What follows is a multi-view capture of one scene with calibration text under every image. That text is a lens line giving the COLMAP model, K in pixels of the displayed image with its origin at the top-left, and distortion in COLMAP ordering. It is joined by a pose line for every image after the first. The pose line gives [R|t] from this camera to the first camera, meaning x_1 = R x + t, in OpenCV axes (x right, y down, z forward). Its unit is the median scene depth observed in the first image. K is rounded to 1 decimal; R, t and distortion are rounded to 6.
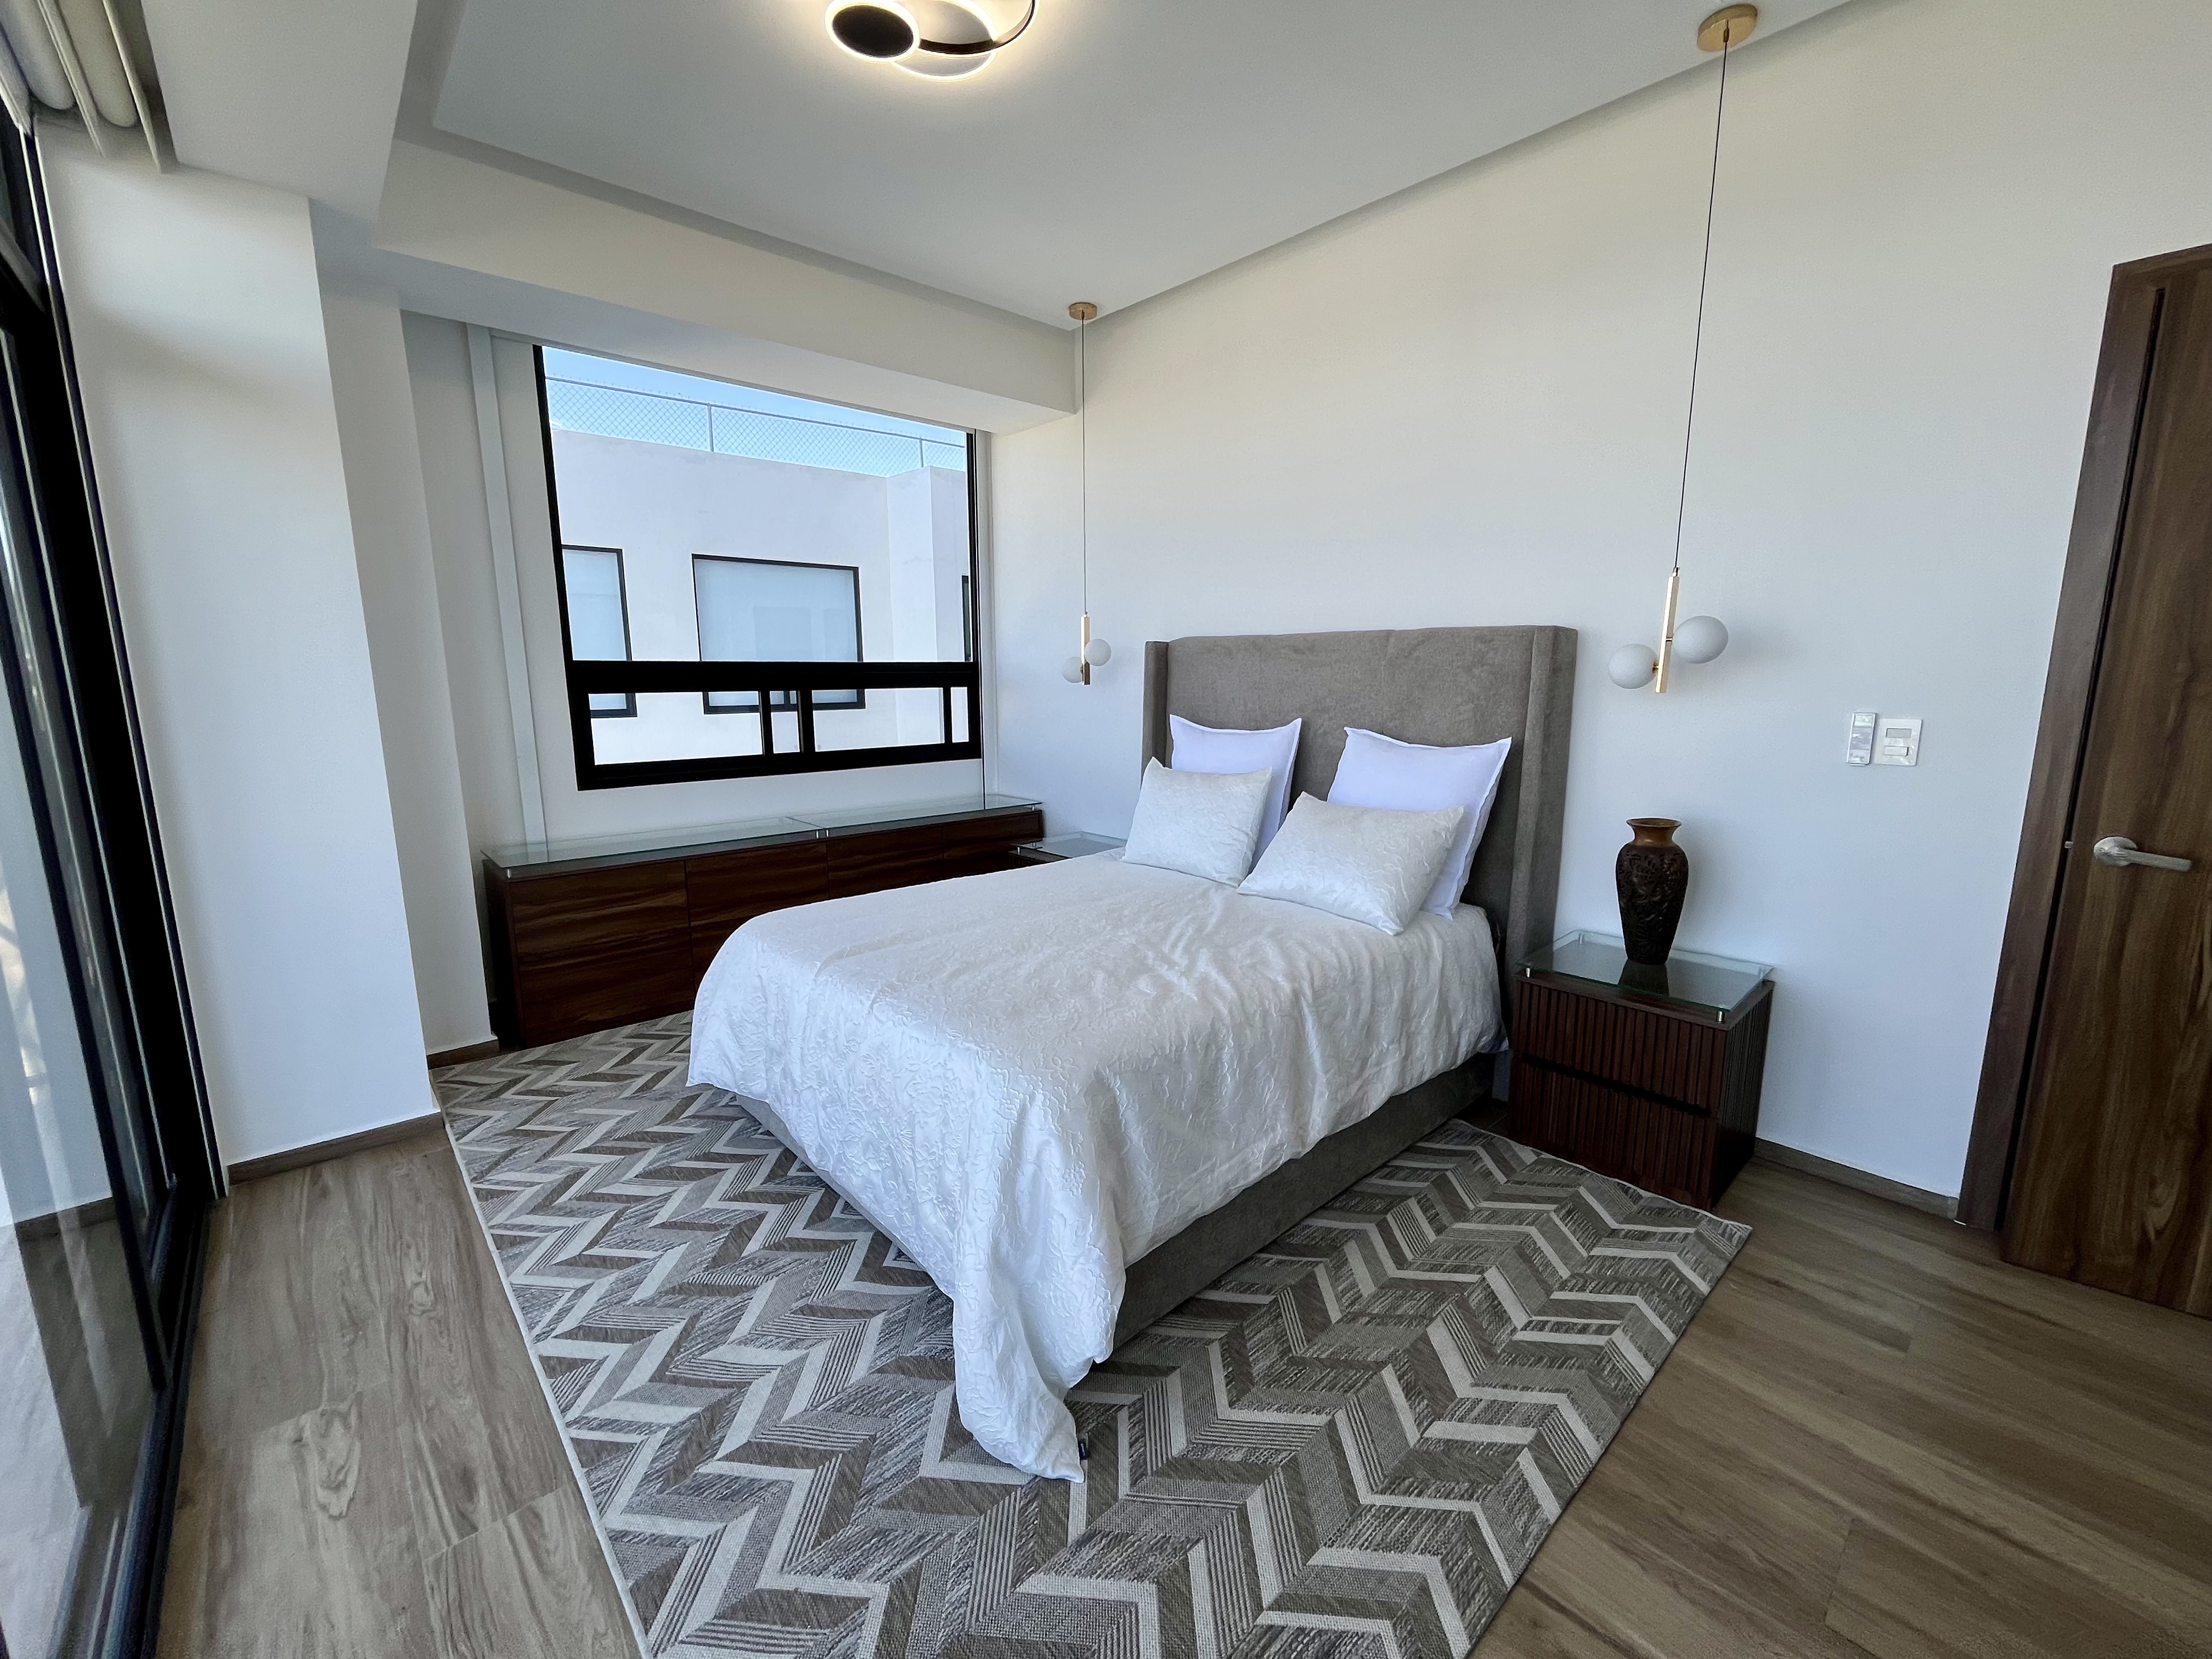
lens RADIAL K [[905.4, 0, 1097.1], [0, 905.4, 825.0], [0, 0, 1]] dist [0.000856, 0.000020]
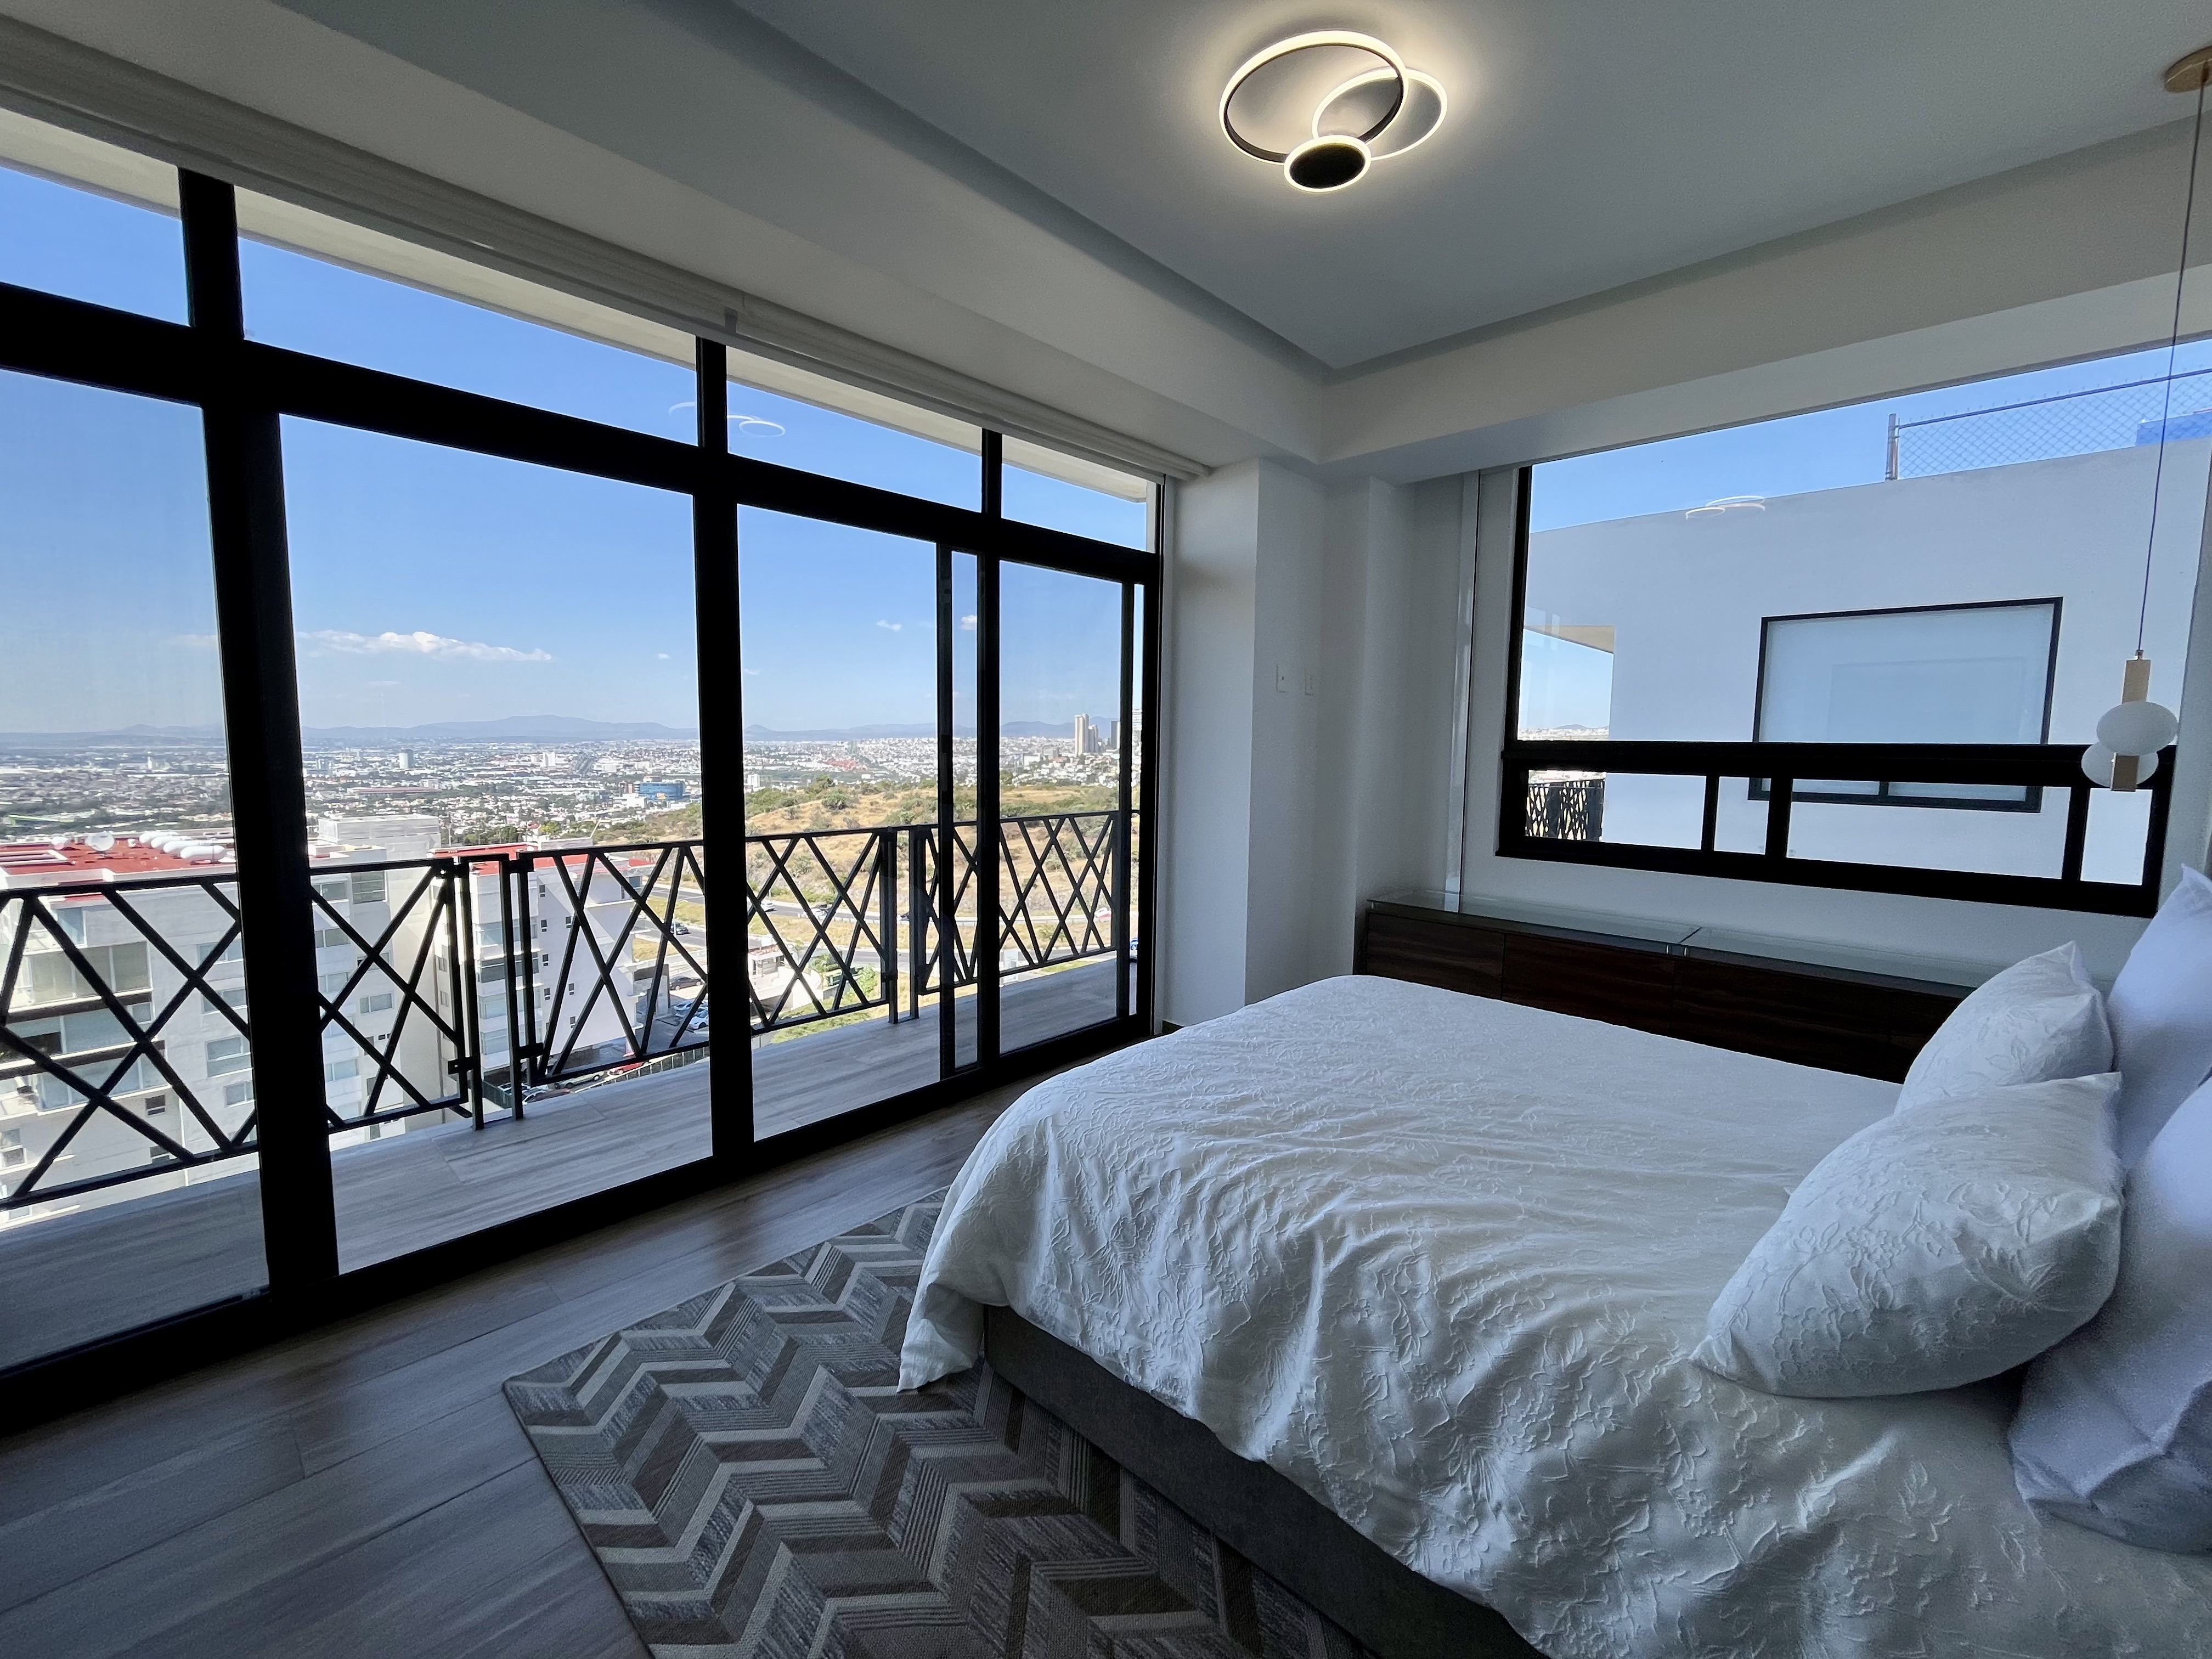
lens RADIAL K [[904.9, 0, 1109.9], [0, 904.9, 822.8], [0, 0, 1]] dist [-0.002323, 0.000461]
pose [[0.080546, 0.093634, -0.992343, 0.777883], [-0.181374, 0.980334, 0.077779, -0.125644], [0.980110, 0.173720, 0.095944, 0.689362]]
